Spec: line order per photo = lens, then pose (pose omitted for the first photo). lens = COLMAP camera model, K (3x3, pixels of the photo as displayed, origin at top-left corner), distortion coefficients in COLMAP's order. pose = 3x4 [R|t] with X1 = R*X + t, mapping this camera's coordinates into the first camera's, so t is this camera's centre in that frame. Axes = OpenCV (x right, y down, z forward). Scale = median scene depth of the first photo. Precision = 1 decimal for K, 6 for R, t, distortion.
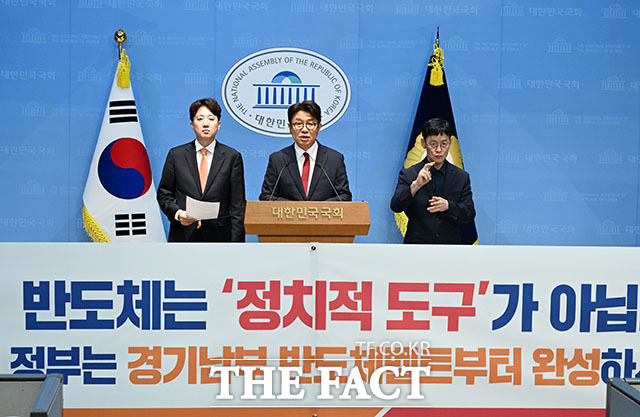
lens RADIAL K [[1763.6, 0, 319.8], [0, 1763.6, 206.2], [0, 0, 1]] dist [0.080560, 0.000000]
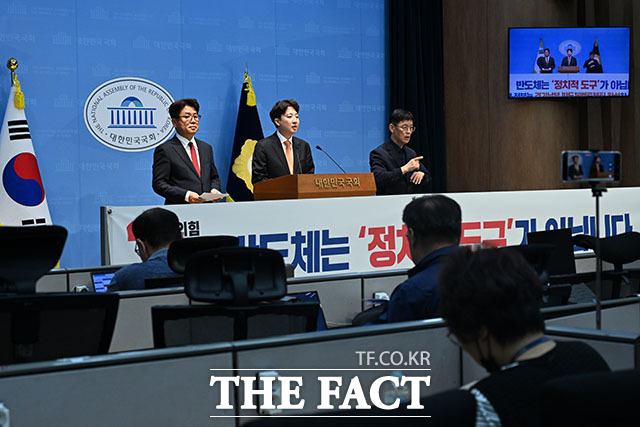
lens RADIAL K [[1330.8, 0, 321.3], [0, 1330.8, 215.9], [0, 0, 1]] dist [-0.000820, 0.000000]
pose [[0.823058, -0.051459, 0.565621, -0.587618], [0.083789, 0.995991, -0.031312, 0.059702], [-0.561742, 0.073164, 0.824071, 0.253824]]
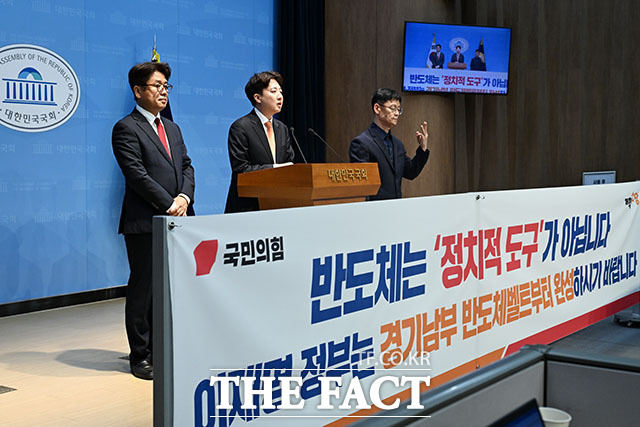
lens RADIAL K [[903.2, 0, 316.4], [0, 903.2, 211.0], [0, 0, 1]] dist [-0.017726, 0.000000]
pose [[0.625554, -0.060868, 0.777803, -0.449284], [0.078231, 0.996821, 0.015091, 0.016487], [-0.776249, 0.051408, 0.628327, 0.743769]]
